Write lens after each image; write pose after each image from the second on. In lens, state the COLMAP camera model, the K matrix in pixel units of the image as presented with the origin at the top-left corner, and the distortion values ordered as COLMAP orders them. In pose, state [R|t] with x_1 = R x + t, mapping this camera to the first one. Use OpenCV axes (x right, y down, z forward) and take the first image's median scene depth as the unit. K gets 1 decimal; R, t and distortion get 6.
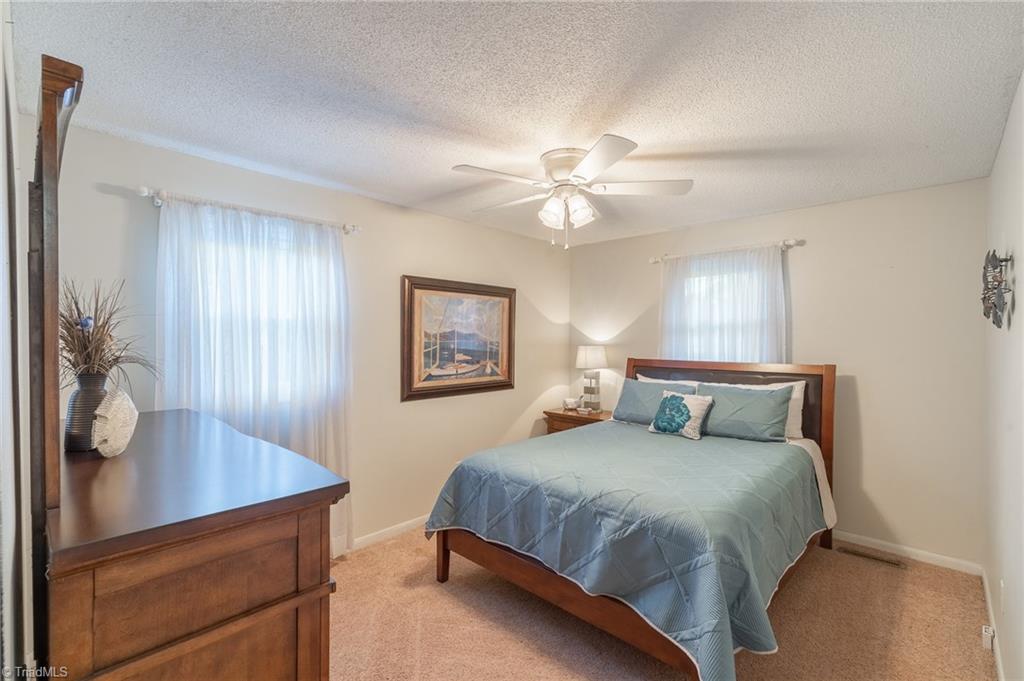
lens RADIAL K [[447.9, 0, 512.0], [0, 447.9, 340.5], [0, 0, 1]] dist [0.001700, 0.000162]
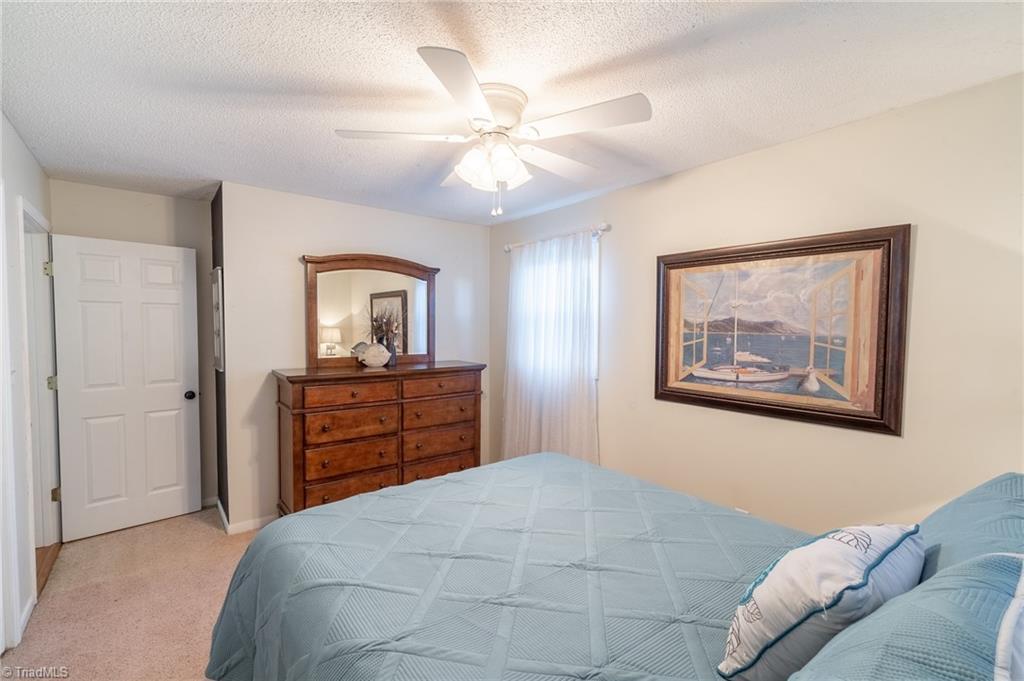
lens RADIAL K [[447.9, 0, 512.0], [0, 447.9, 340.5], [0, 0, 1]] dist [0.001700, 0.000162]
pose [[-0.137342, 0.029517, -0.990084, 0.623688], [-0.016601, 0.999347, 0.032096, -0.003758], [0.990385, 0.020844, -0.136763, 0.771809]]
